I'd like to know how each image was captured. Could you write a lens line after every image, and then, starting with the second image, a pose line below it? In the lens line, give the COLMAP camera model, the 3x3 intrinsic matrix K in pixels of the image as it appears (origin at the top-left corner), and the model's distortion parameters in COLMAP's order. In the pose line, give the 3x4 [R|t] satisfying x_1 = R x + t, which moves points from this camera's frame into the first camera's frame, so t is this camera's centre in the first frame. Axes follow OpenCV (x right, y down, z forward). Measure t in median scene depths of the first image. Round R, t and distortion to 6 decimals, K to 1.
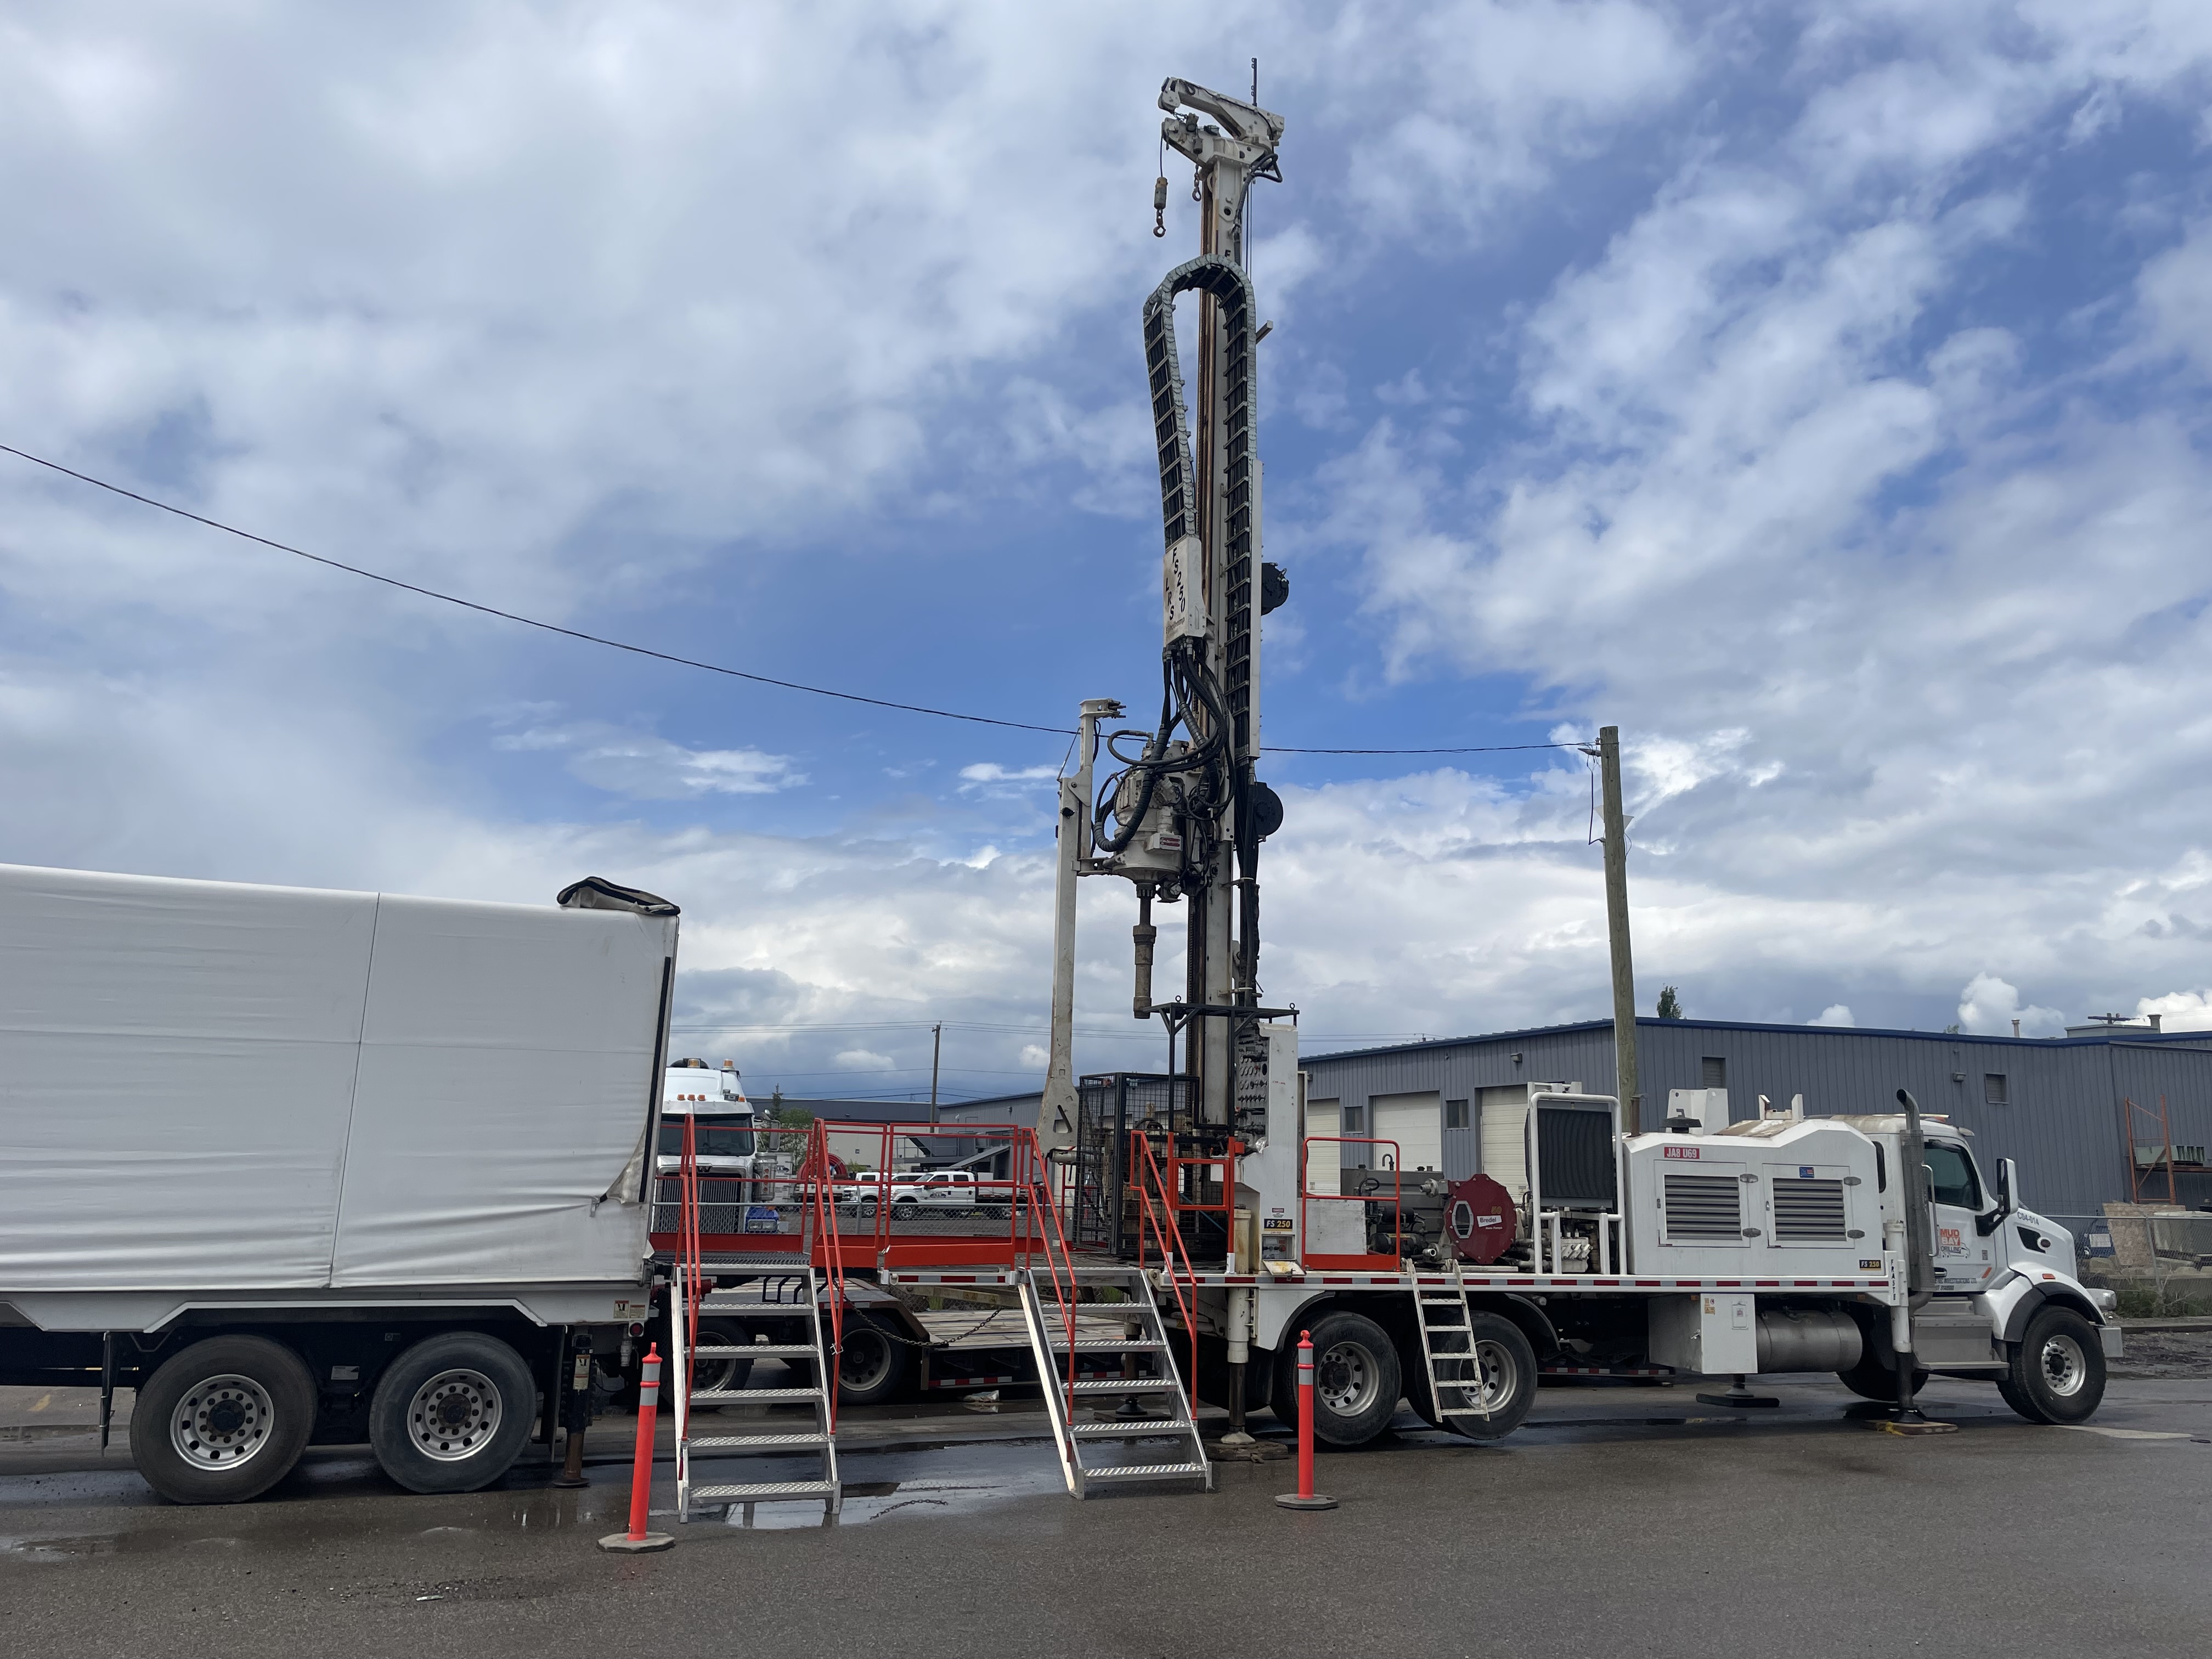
lens RADIAL K [[1758.8, 0, 1106.9], [0, 1758.8, 791.0], [0, 0, 1]] dist [0.053071, -0.004683]
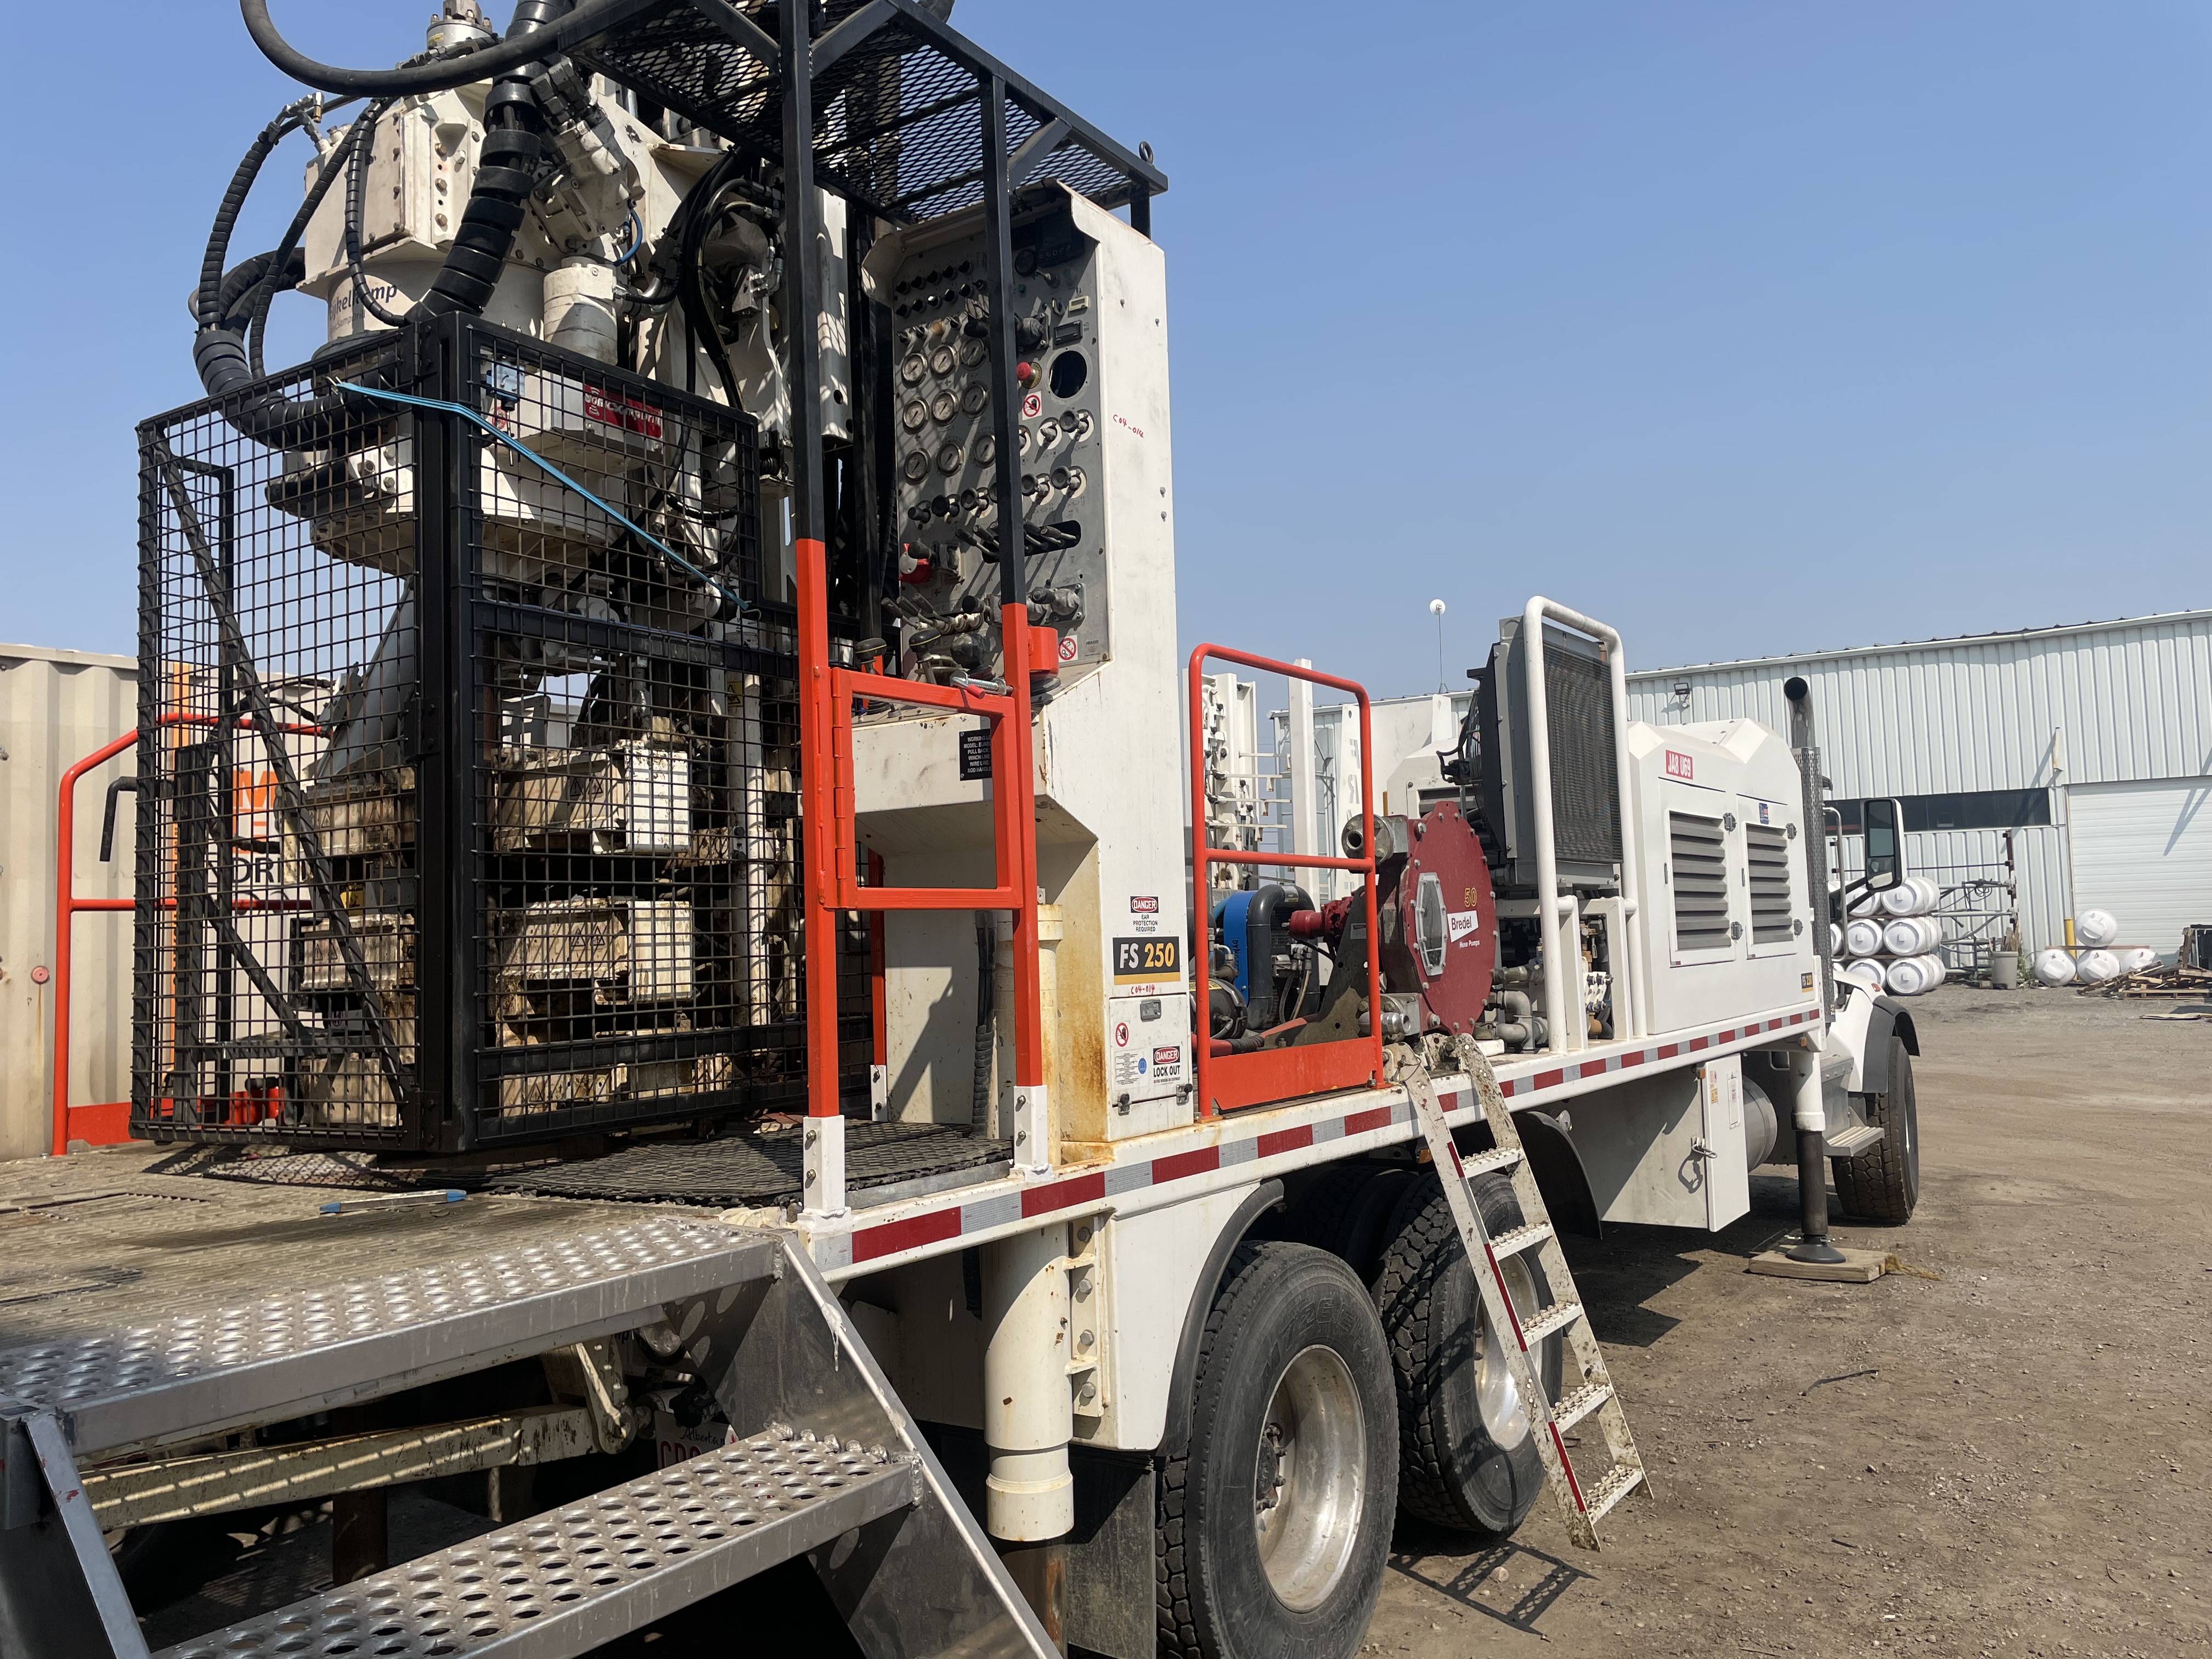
lens RADIAL K [[1629.1, 0, 1106.0], [0, 1629.1, 829.5], [0, 0, 1]] dist [0.067629, -0.001173]
pose [[0.832648, -0.014961, 0.553601, -0.034219], [-0.059439, 0.991446, 0.116194, 0.181589], [-0.550604, -0.129654, 0.824637, 0.736249]]
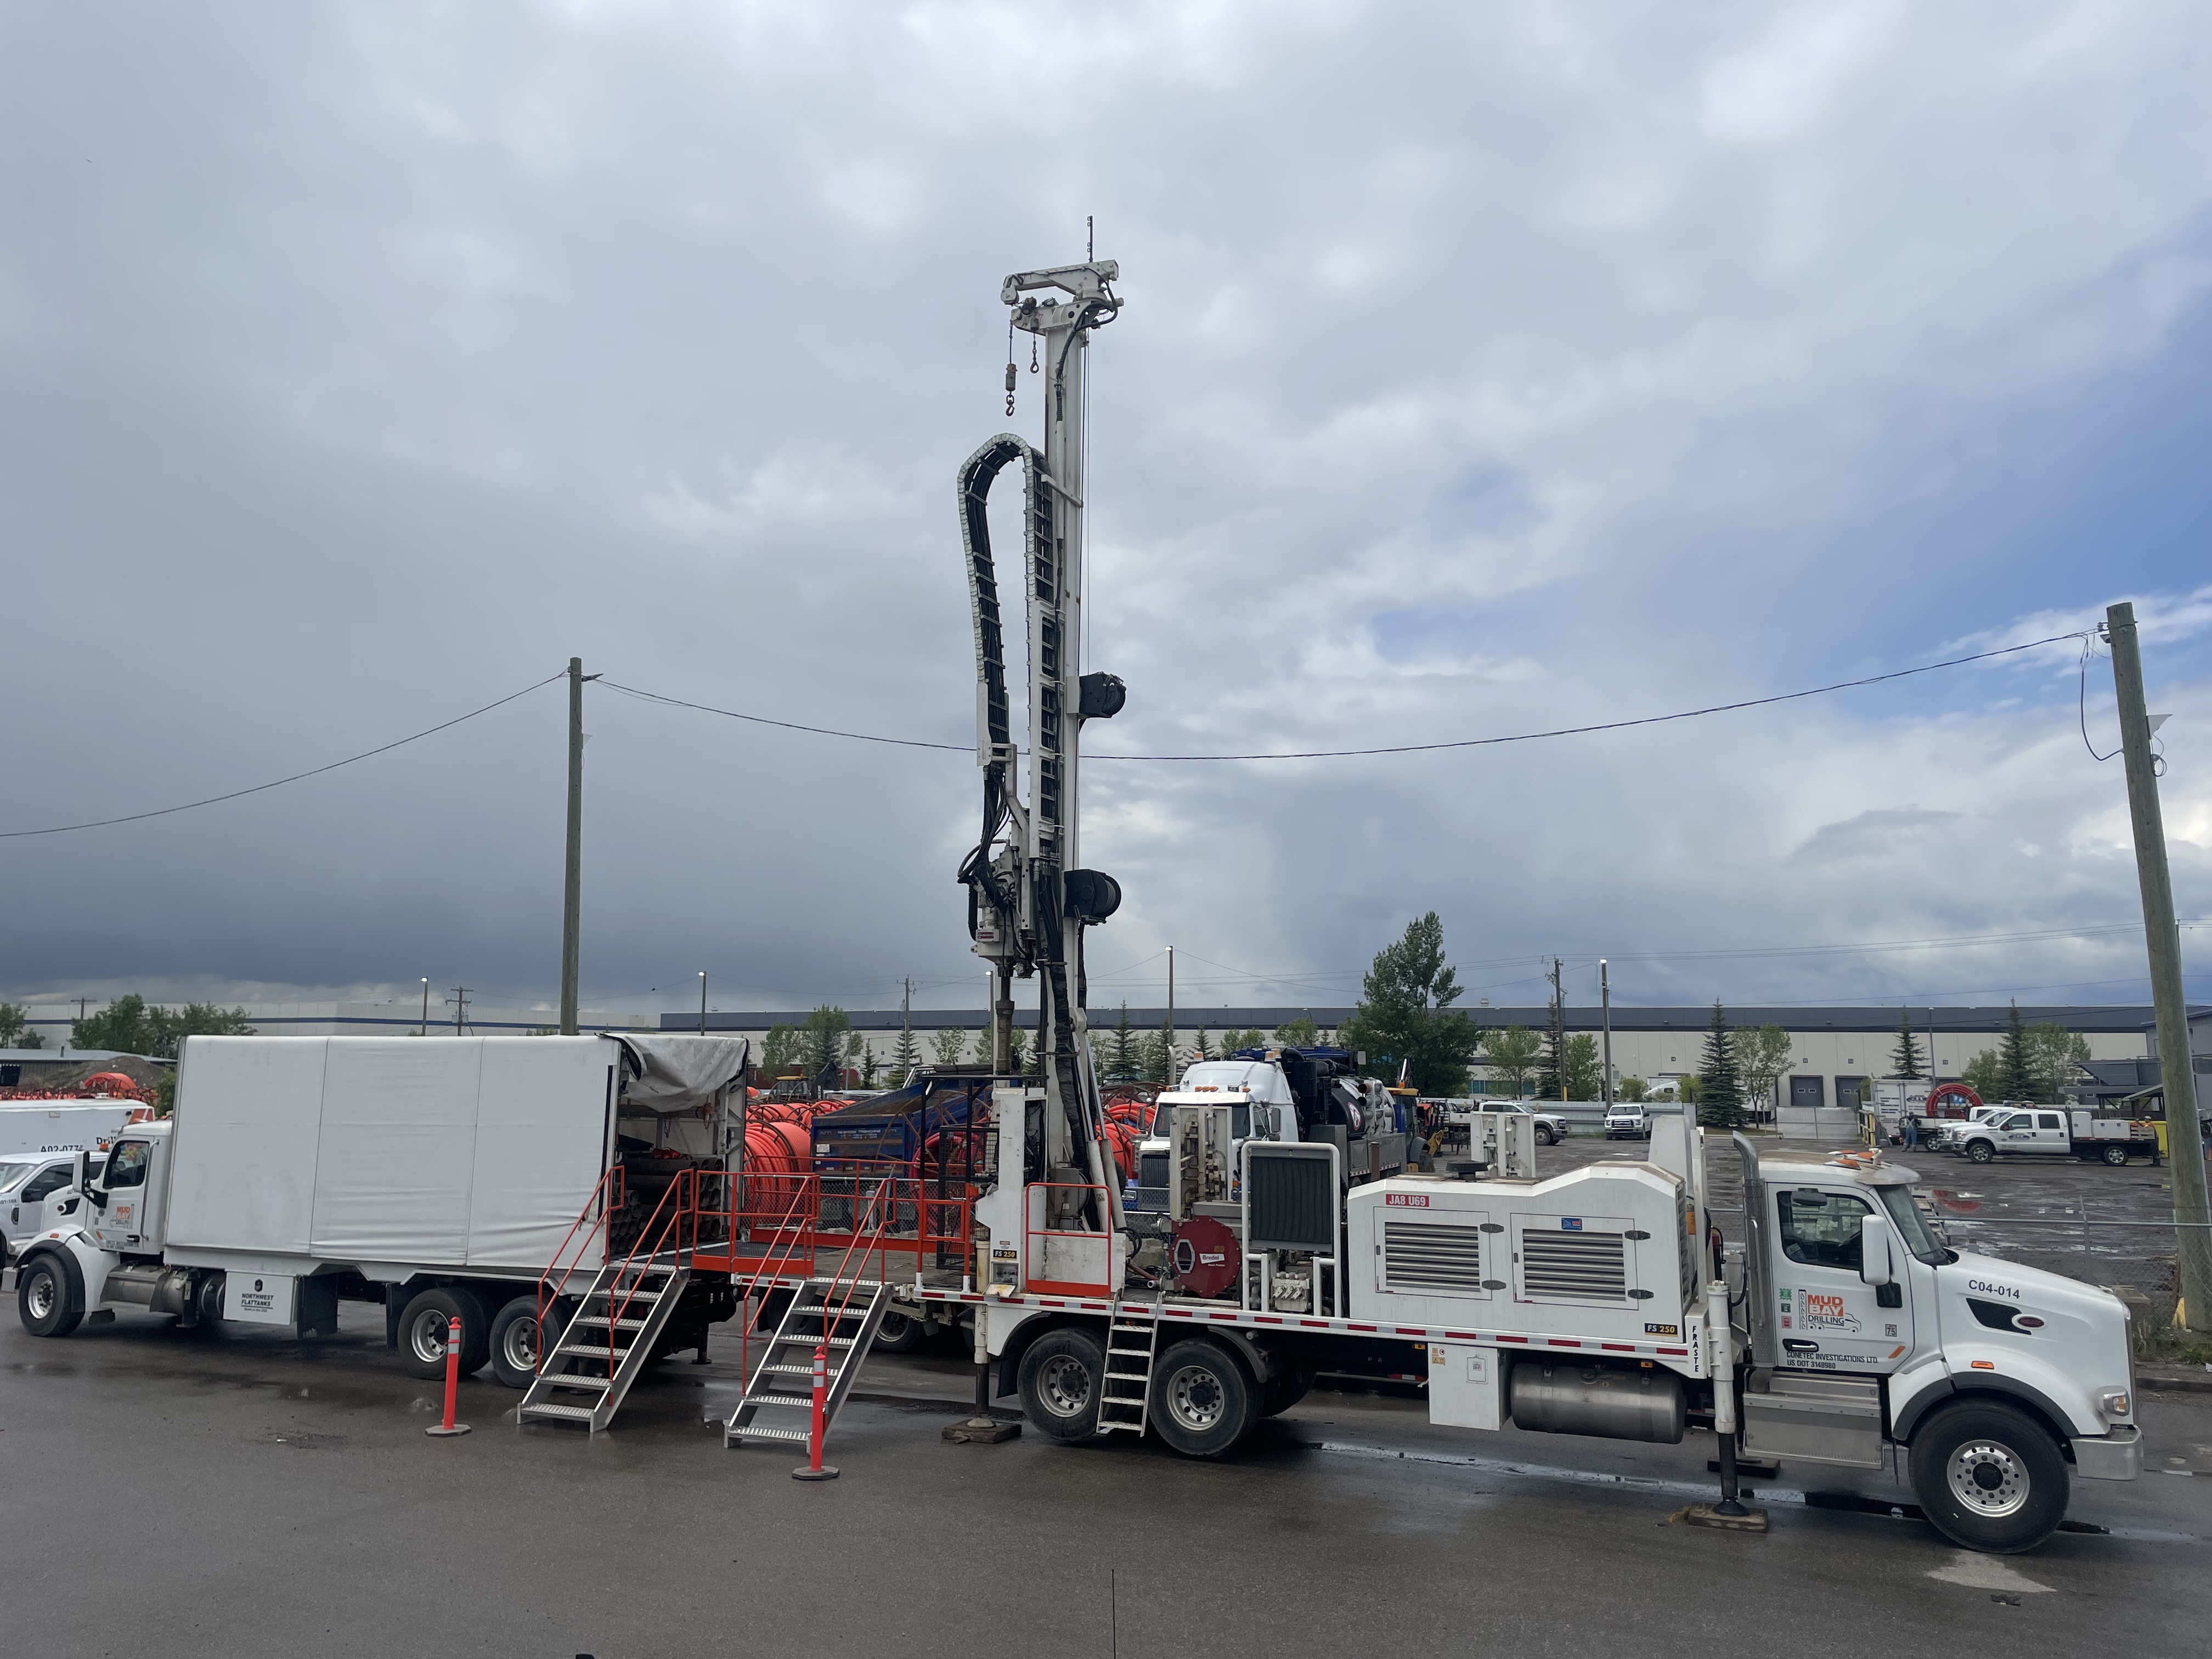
lens RADIAL K [[1629.1, 0, 1106.0], [0, 1629.1, 829.5], [0, 0, 1]] dist [0.067629, -0.001173]
pose [[0.693202, -0.117745, -0.711060, 0.894652], [0.163811, 0.986485, -0.003657, -0.026124], [0.701881, -0.113945, 0.703122, 0.259766]]
